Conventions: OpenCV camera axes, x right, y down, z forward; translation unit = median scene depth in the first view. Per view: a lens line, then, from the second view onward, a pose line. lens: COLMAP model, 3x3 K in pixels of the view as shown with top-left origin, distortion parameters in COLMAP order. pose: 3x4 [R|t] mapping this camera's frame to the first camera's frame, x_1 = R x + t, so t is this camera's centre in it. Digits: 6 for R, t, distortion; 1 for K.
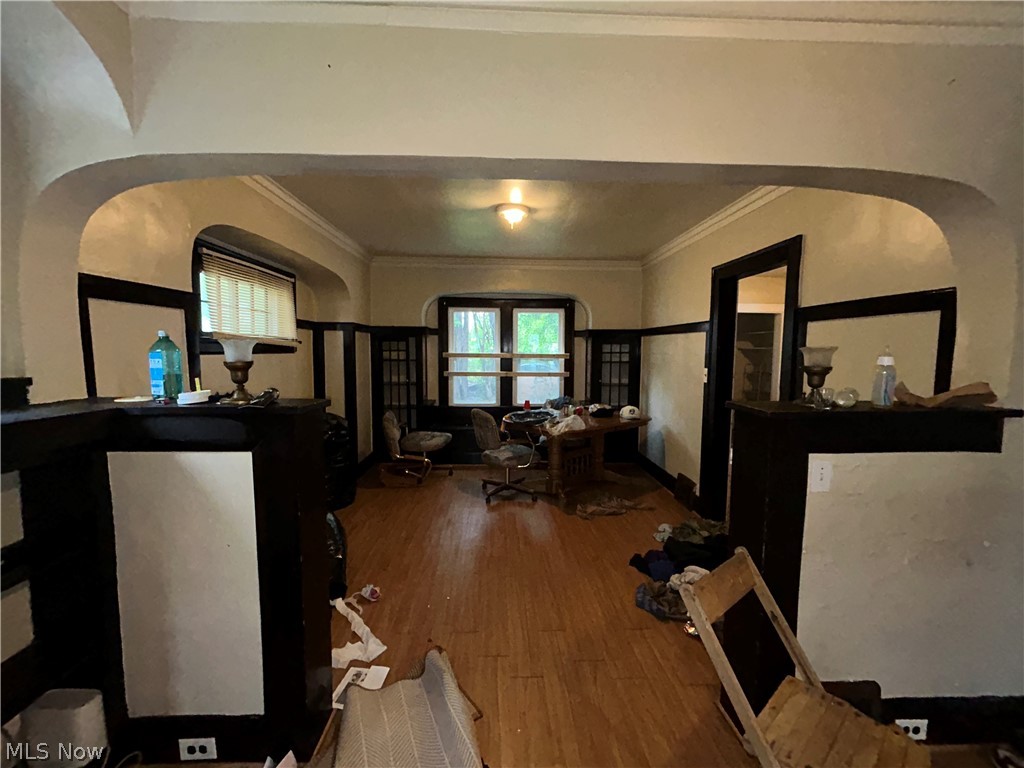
lens RADIAL K [[418.8, 0, 515.2], [0, 418.8, 378.9], [0, 0, 1]] dist [0.001770, -0.000096]
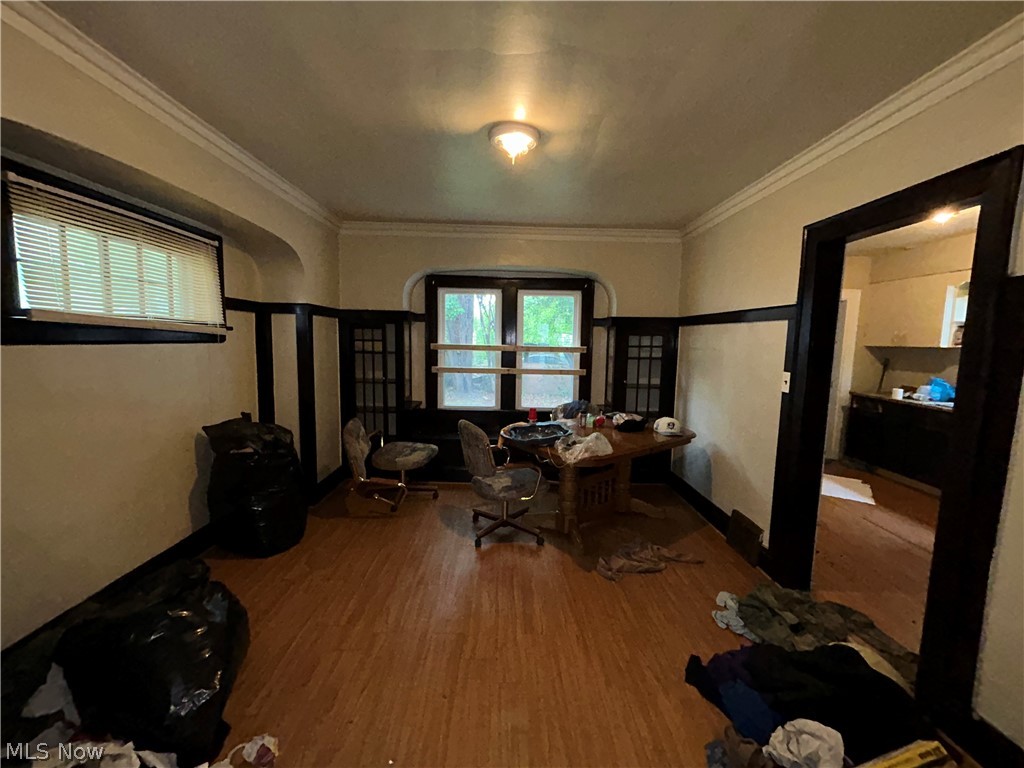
lens RADIAL K [[418.8, 0, 512.2], [0, 418.8, 382.1], [0, 0, 1]] dist [0.001770, -0.000096]
pose [[0.999517, 0.015127, -0.027161, 0.011461], [-0.014252, 0.999382, 0.032135, -0.021224], [0.027630, -0.031732, 0.999114, 0.245435]]
